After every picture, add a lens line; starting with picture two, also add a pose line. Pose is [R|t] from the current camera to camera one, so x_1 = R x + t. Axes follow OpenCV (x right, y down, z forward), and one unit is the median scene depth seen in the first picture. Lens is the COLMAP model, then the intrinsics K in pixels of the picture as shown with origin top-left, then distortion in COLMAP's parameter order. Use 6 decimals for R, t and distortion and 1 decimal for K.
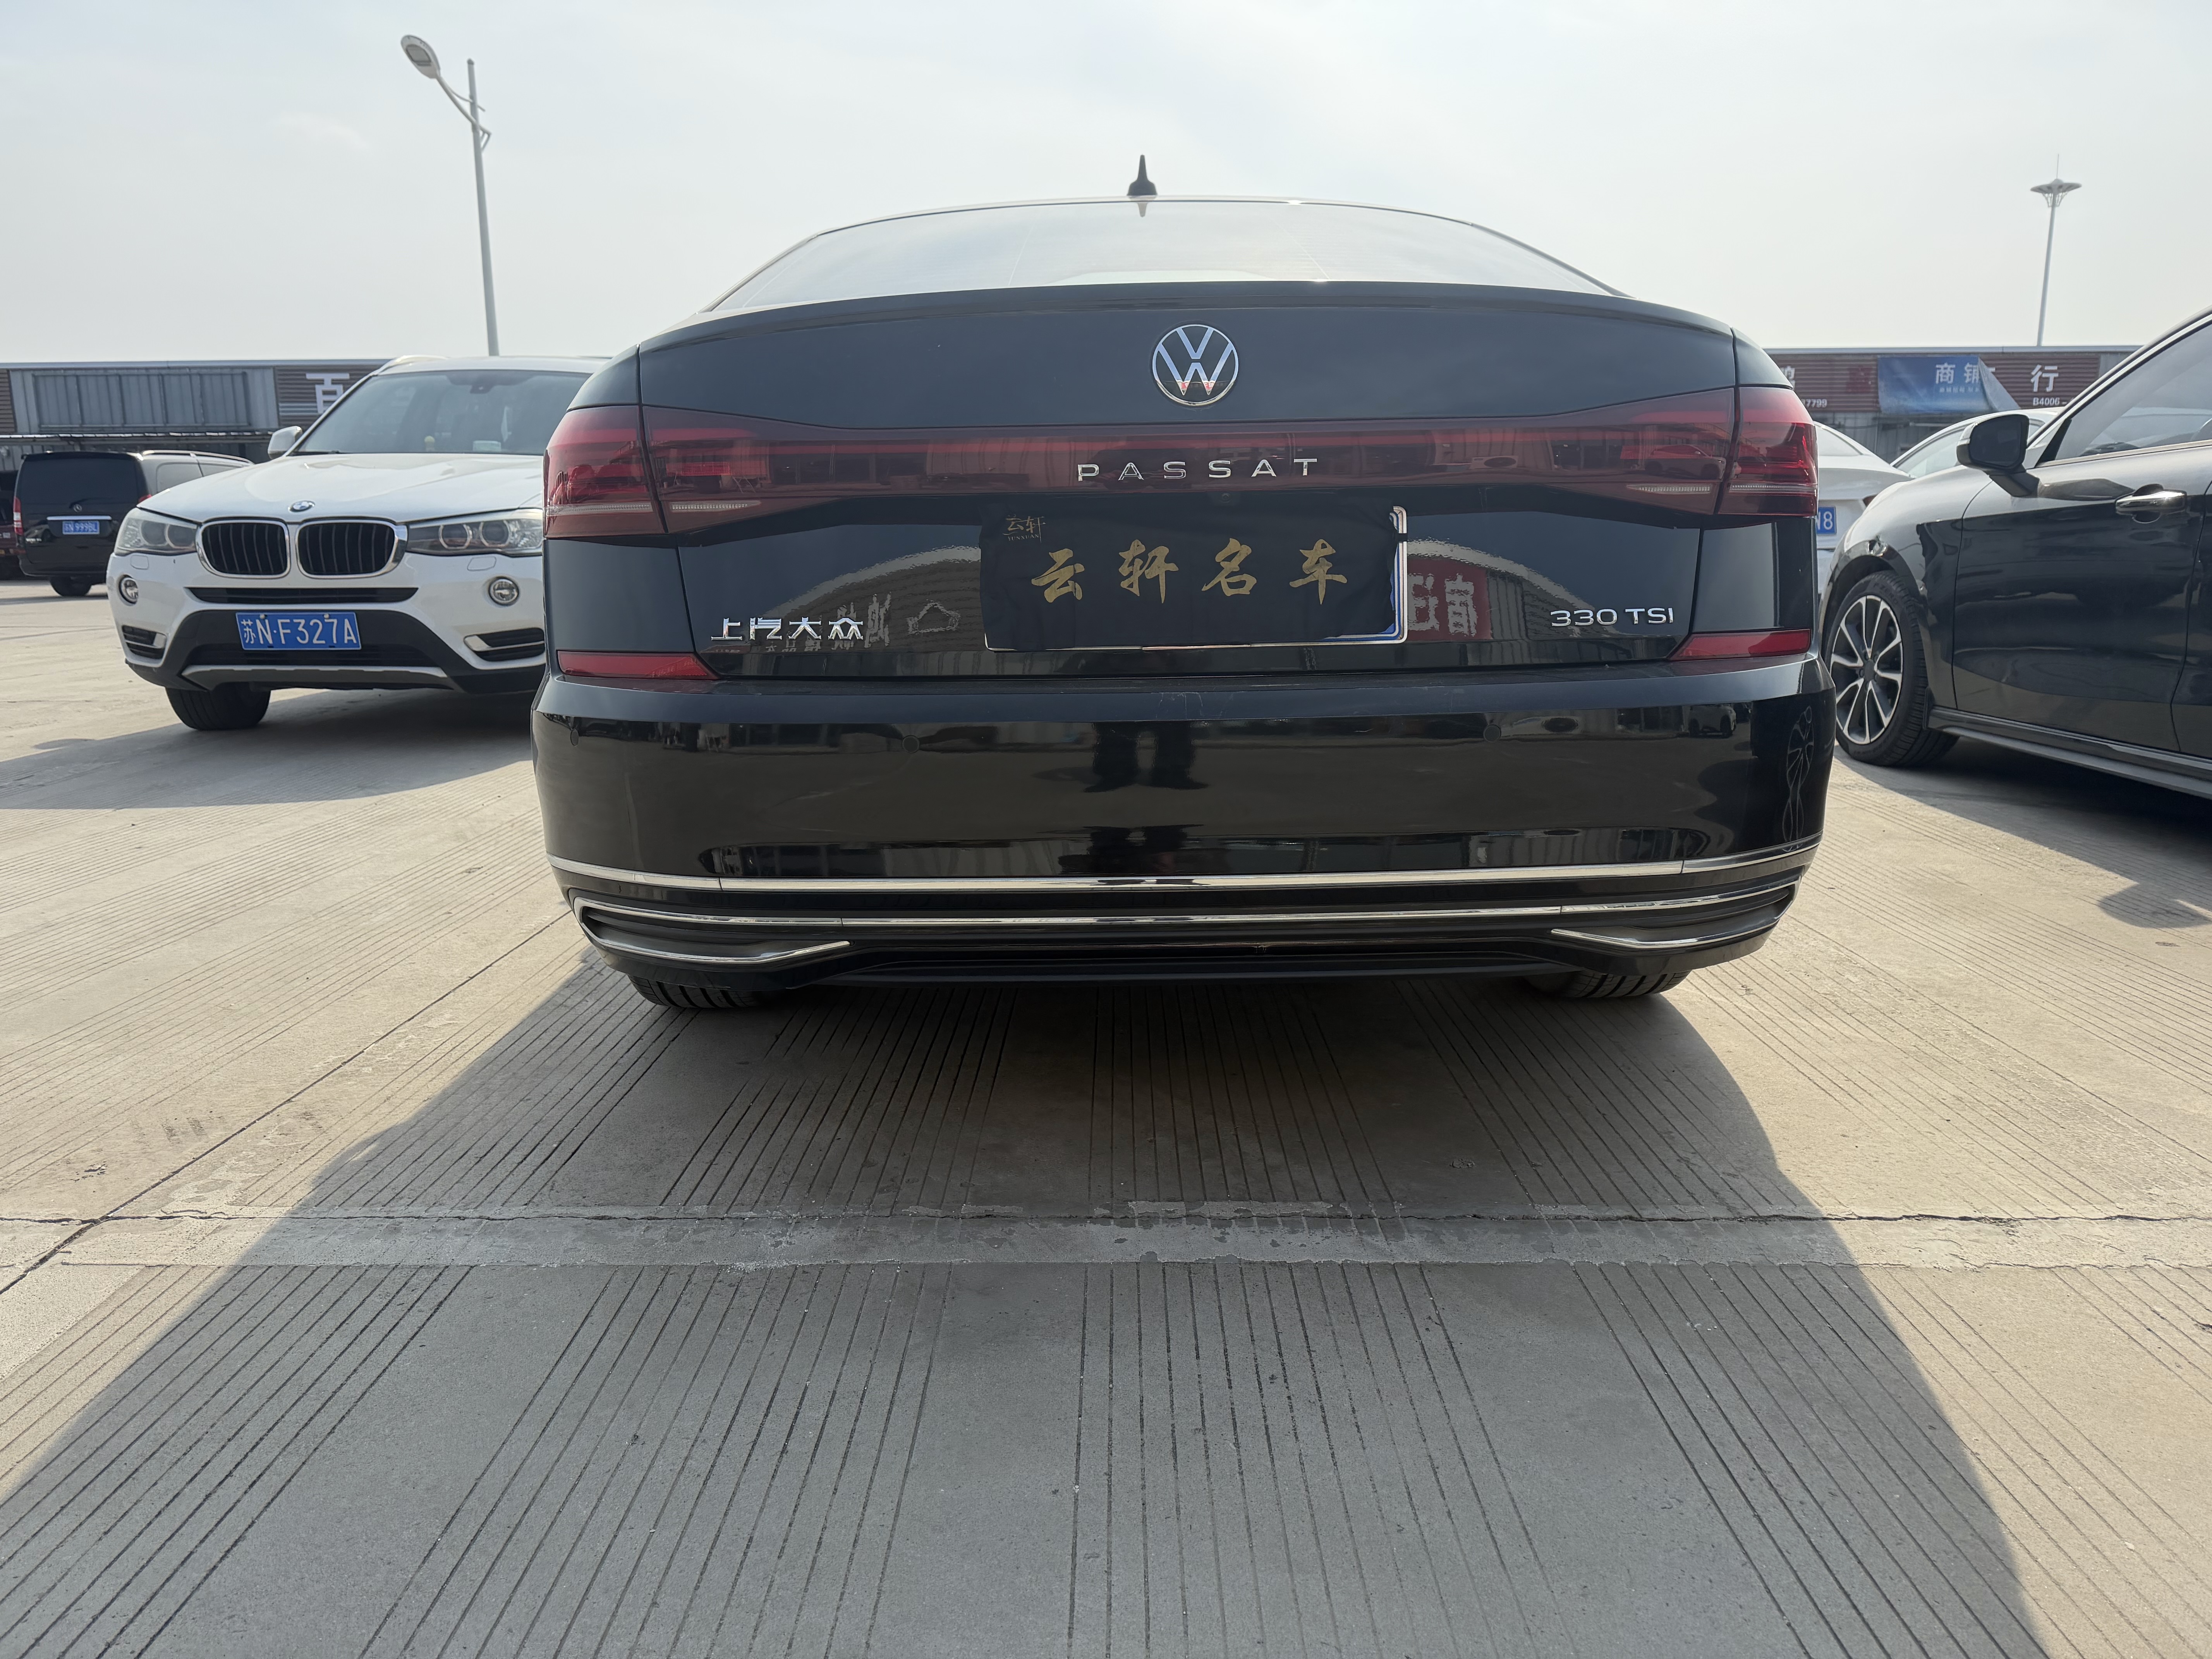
lens RADIAL K [[1562.9, 0, 1093.8], [0, 1562.9, 829.8], [0, 0, 1]] dist [0.109493, -0.165115]
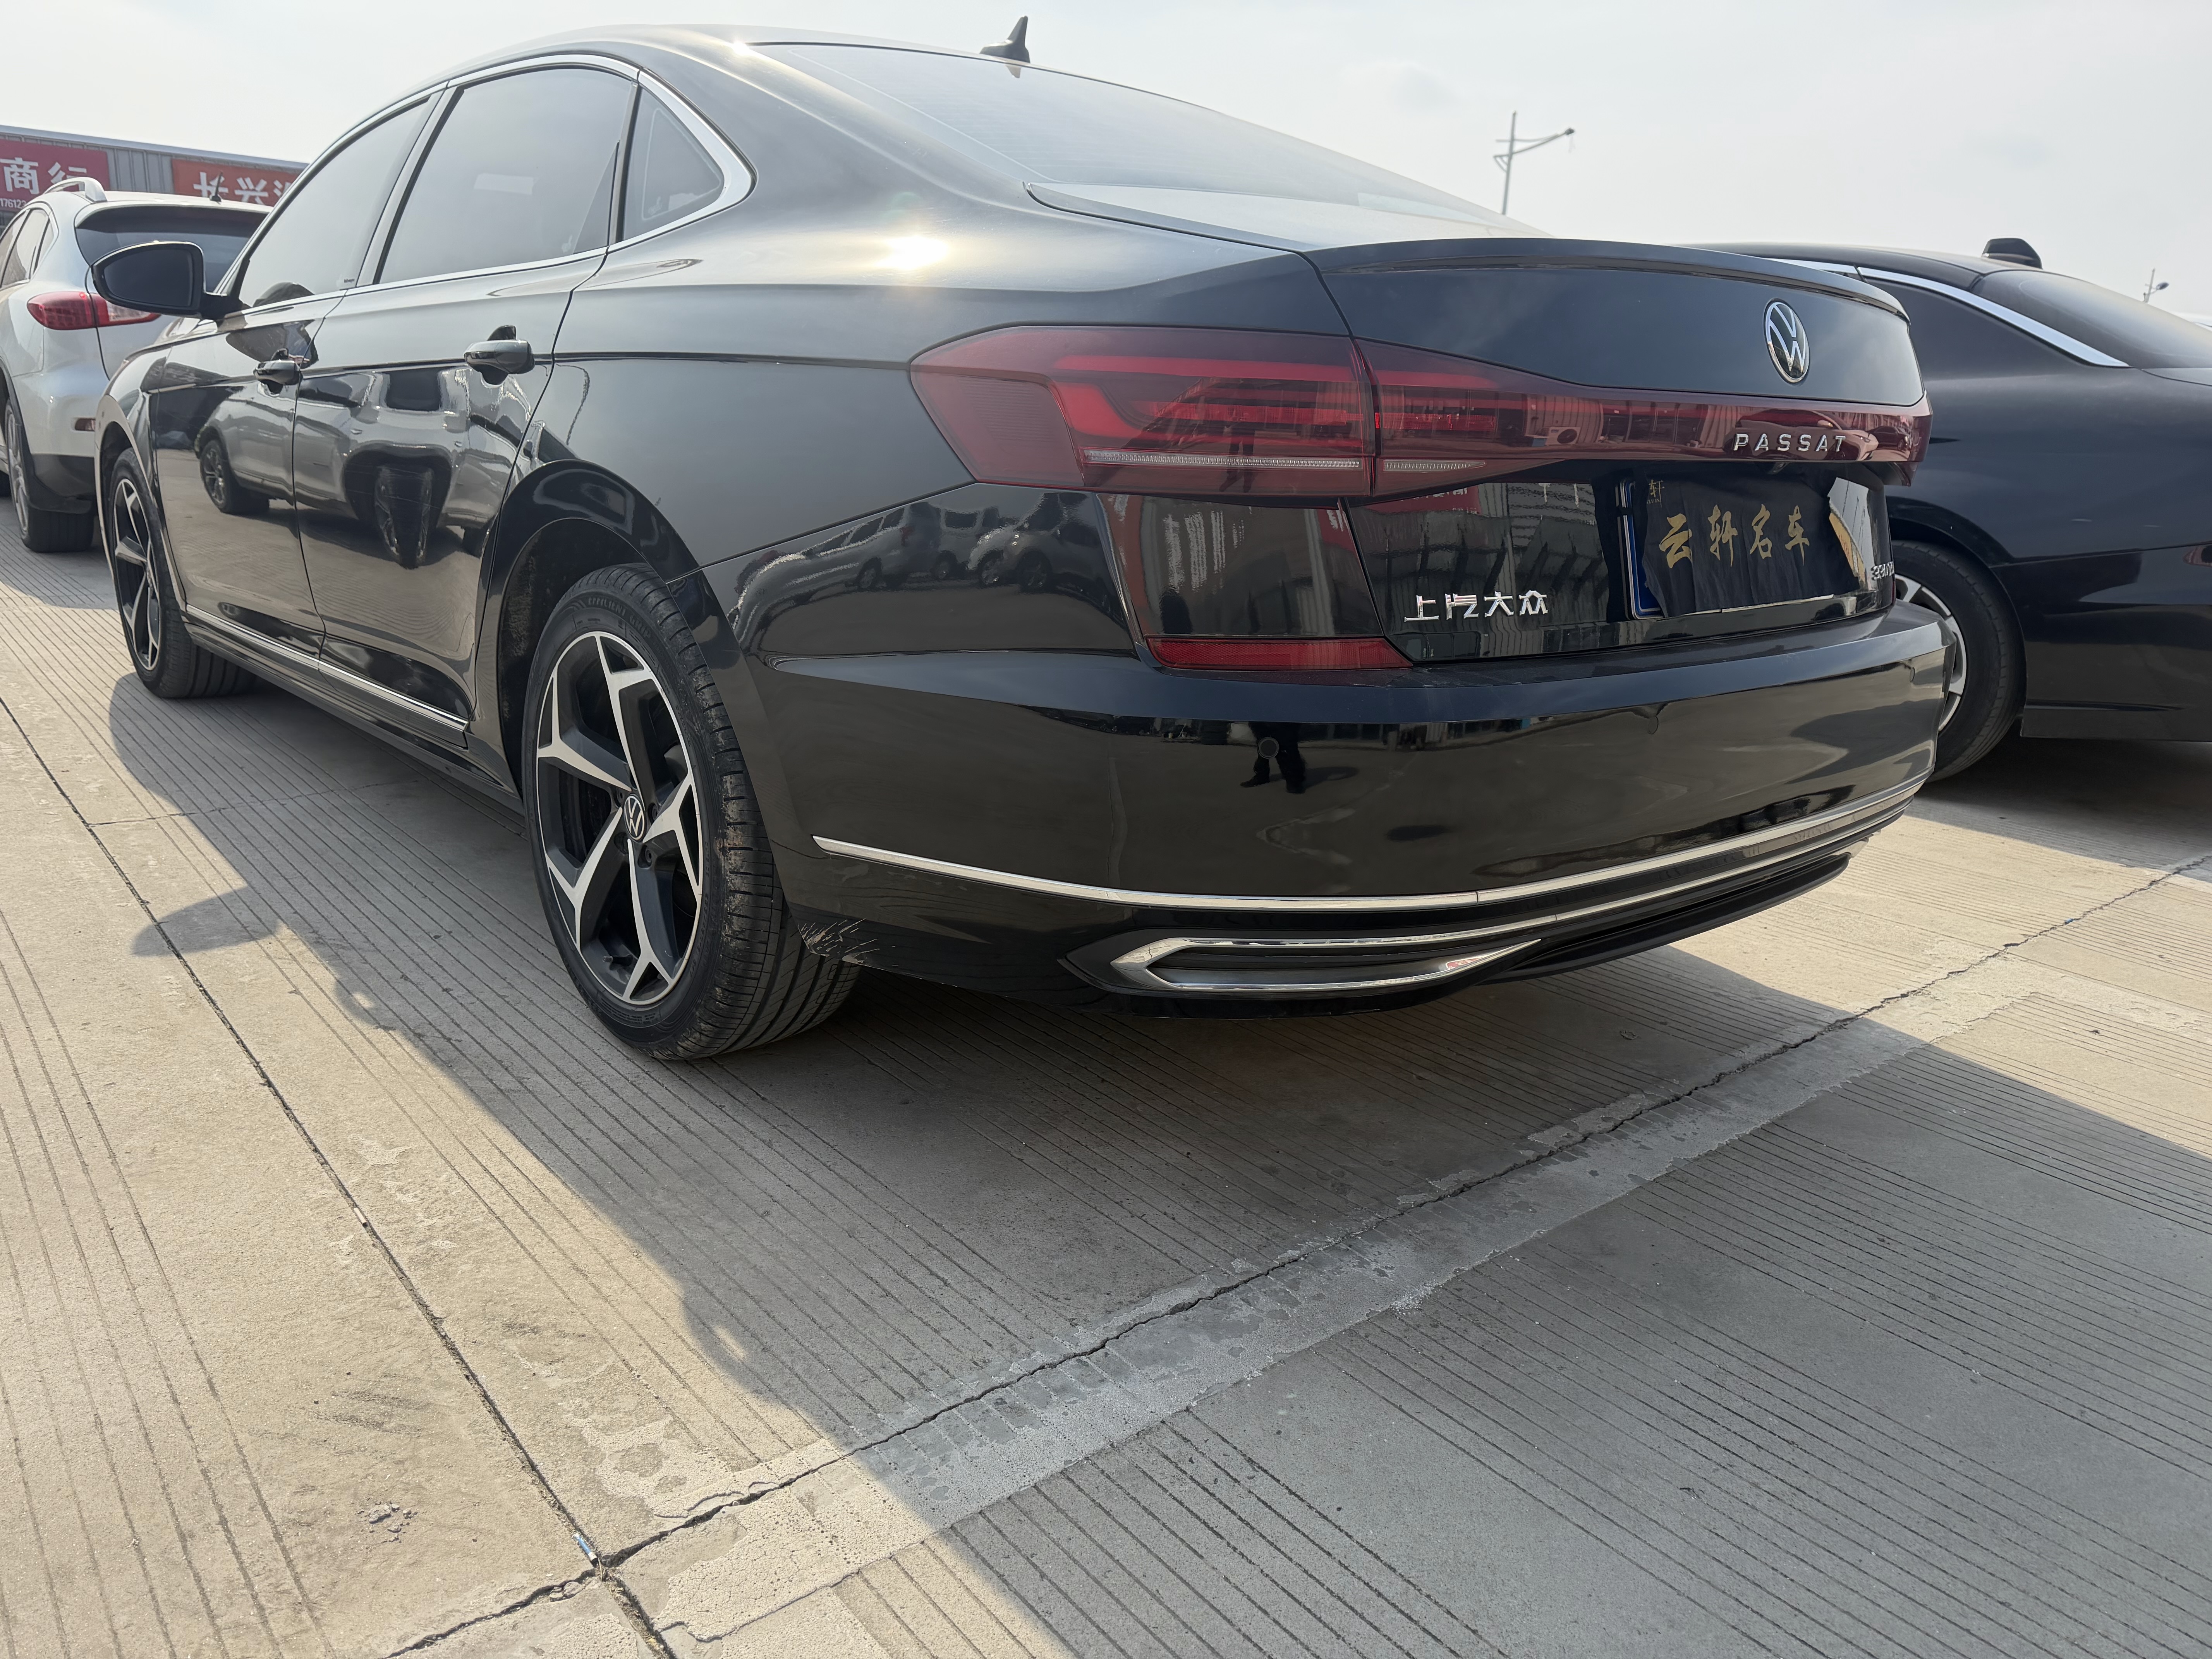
lens RADIAL K [[1562.9, 0, 1093.8], [0, 1562.9, 829.8], [0, 0, 1]] dist [0.109493, -0.165115]
pose [[0.758775, -0.127421, 0.638768, -0.870875], [0.069262, 0.990903, 0.115389, -0.109635], [-0.647660, -0.043312, 0.760697, 0.416325]]
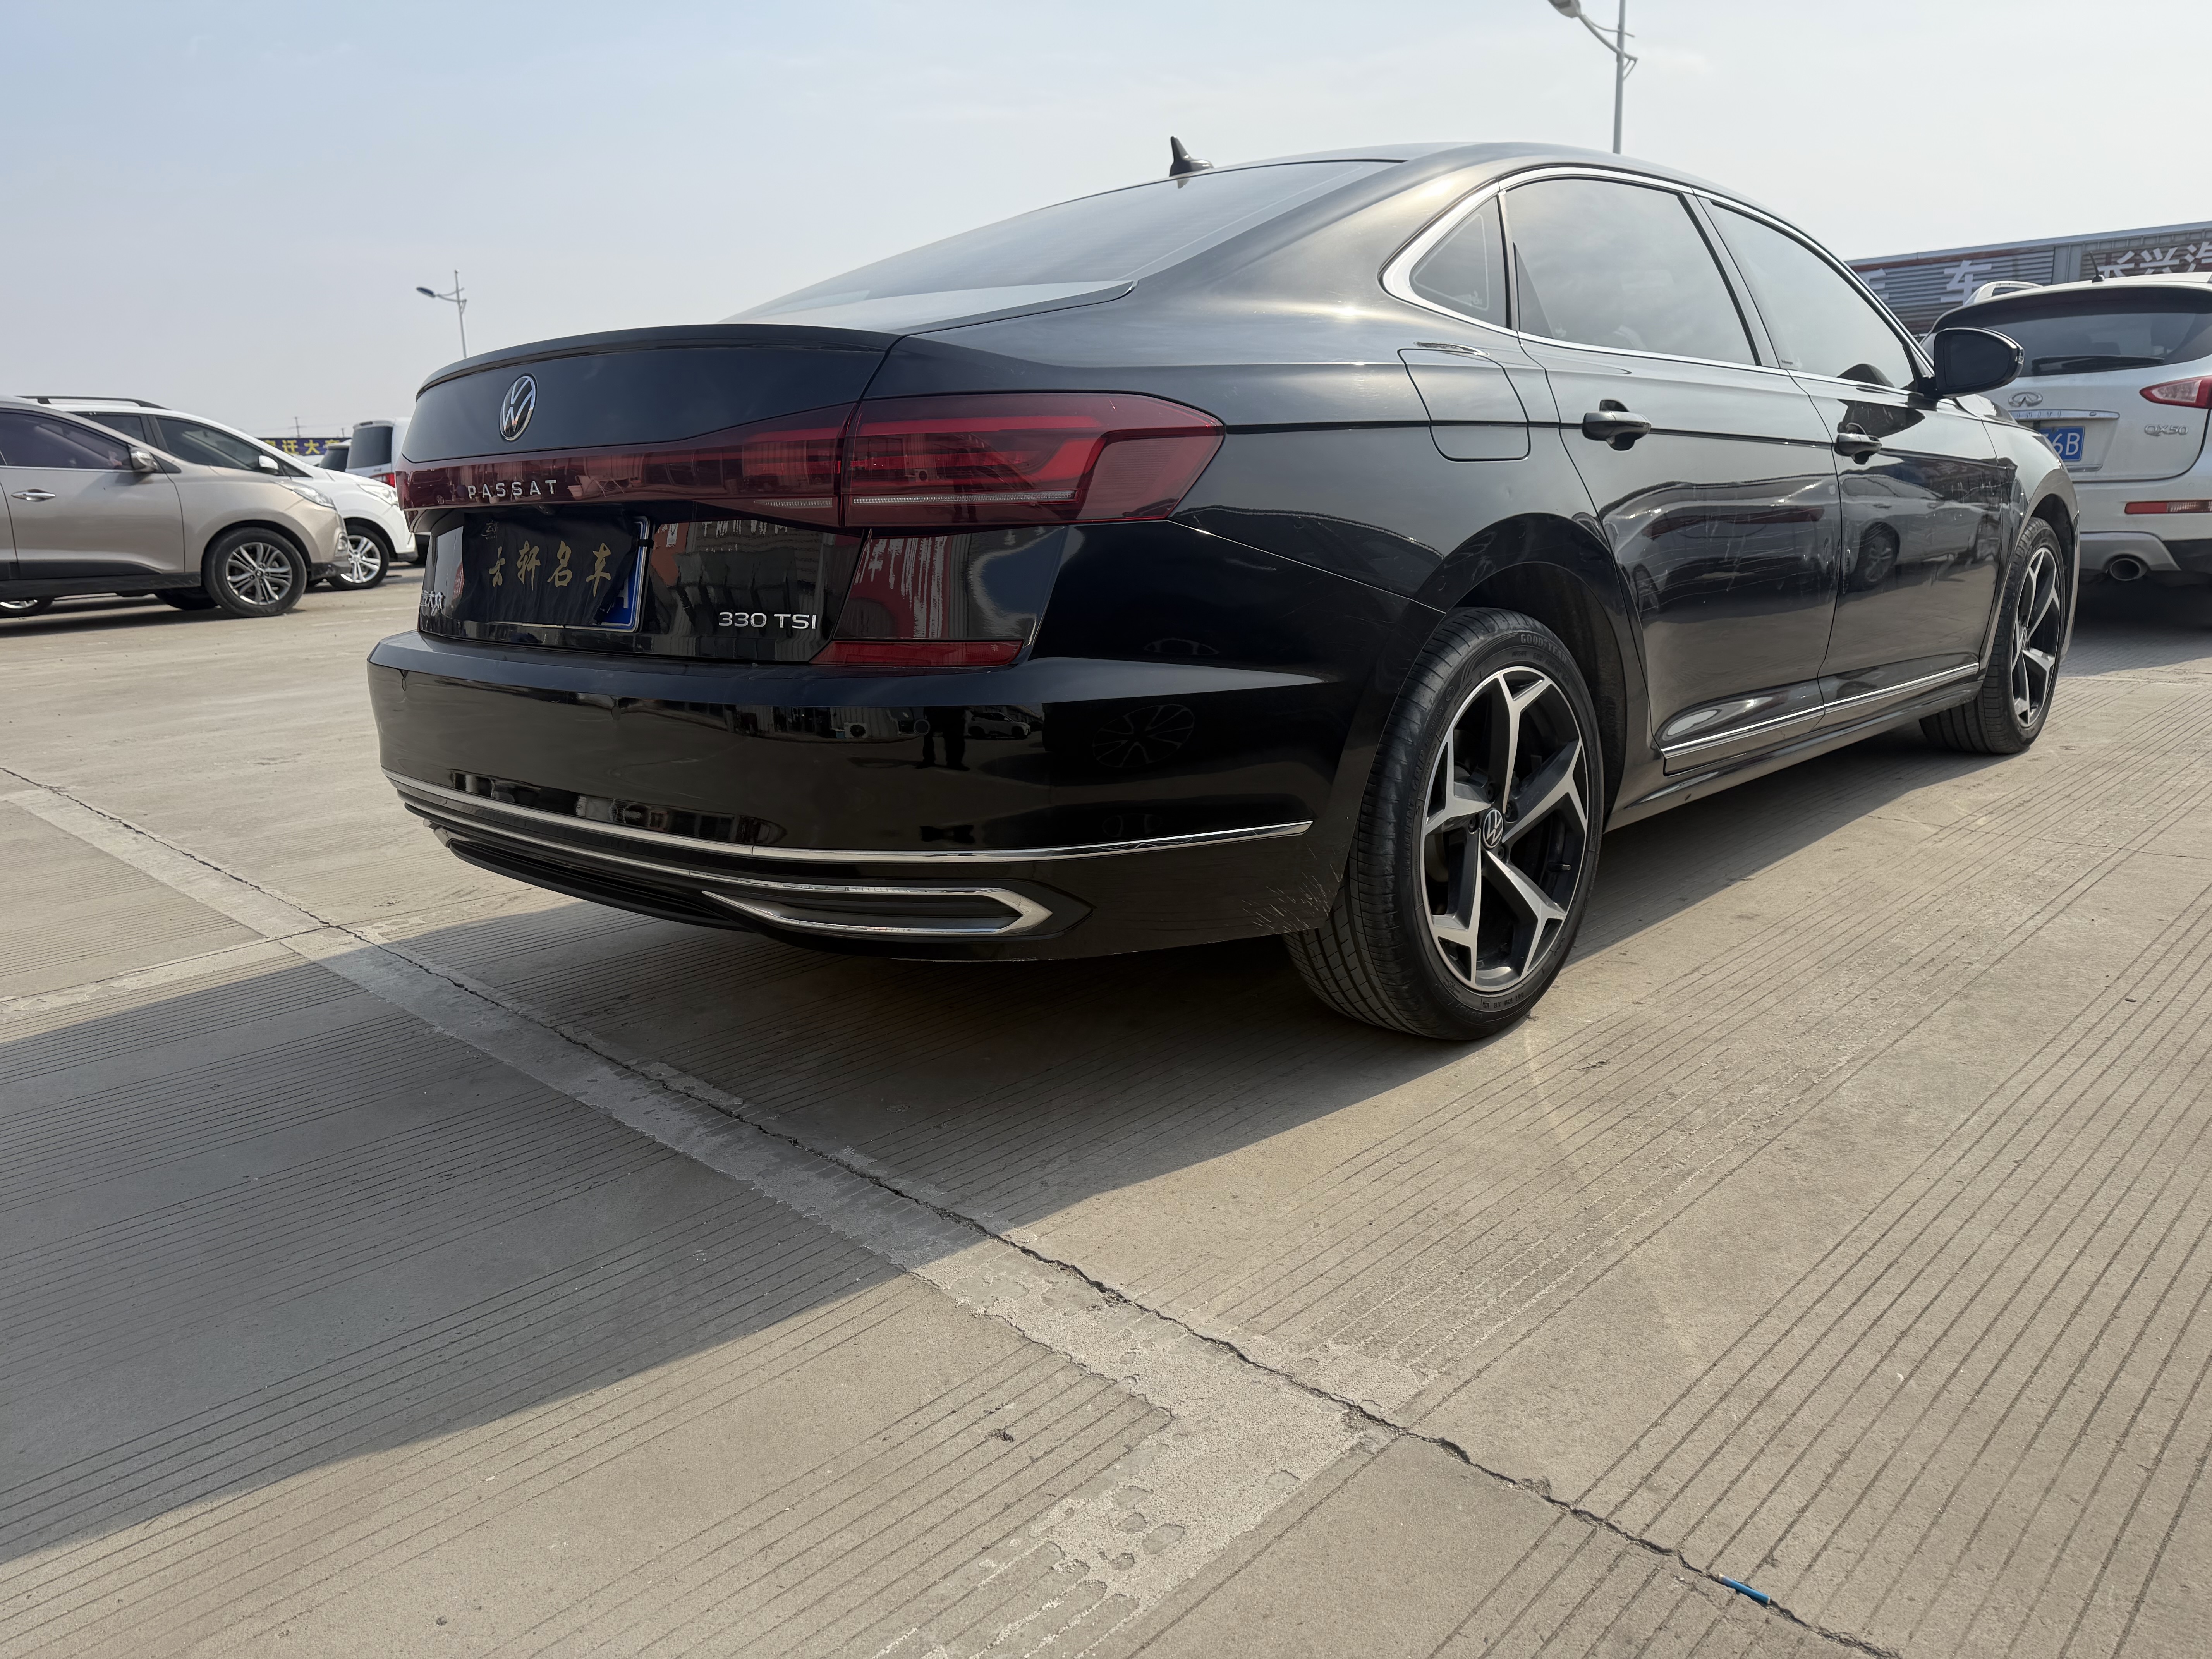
lens RADIAL K [[1579.9, 0, 1106.0], [0, 1579.9, 829.5], [0, 0, 1]] dist [0.145767, -0.272075]
pose [[0.714770, 0.138866, -0.685434, 1.180543], [-0.104475, 0.990292, 0.091683, -0.107564], [0.691512, 0.006079, 0.722339, 0.332375]]
